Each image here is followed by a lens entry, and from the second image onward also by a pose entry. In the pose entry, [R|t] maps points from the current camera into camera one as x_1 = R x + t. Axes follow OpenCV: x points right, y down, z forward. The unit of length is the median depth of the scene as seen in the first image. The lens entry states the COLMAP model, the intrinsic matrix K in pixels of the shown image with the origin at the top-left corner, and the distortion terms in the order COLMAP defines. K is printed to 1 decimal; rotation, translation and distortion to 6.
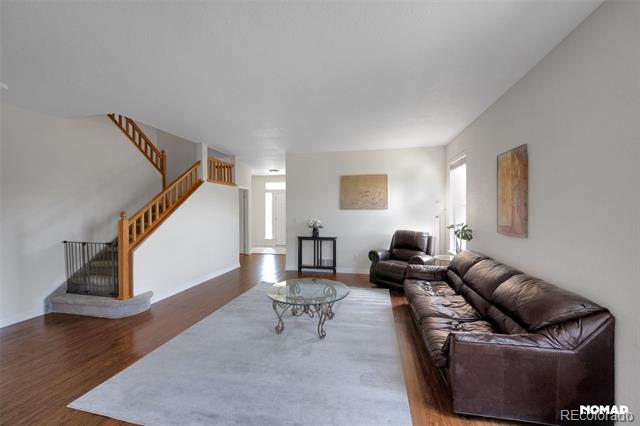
lens RADIAL K [[256.2, 0, 320.5], [0, 256.2, 209.4], [0, 0, 1]] dist [-0.001381, 0.000115]
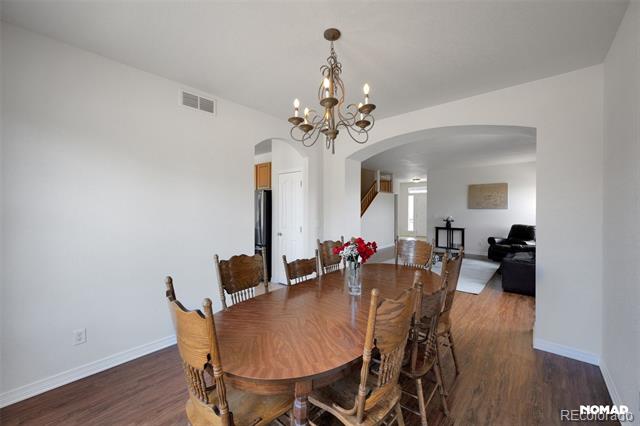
lens RADIAL K [[256.2, 0, 322.0], [0, 256.2, 208.6], [0, 0, 1]] dist [-0.001381, 0.000115]
pose [[0.868620, 0.010602, -0.495366, 0.076340], [-0.014089, 0.999895, -0.003304, 0.014659], [0.495279, 0.009849, 0.868678, -0.623735]]
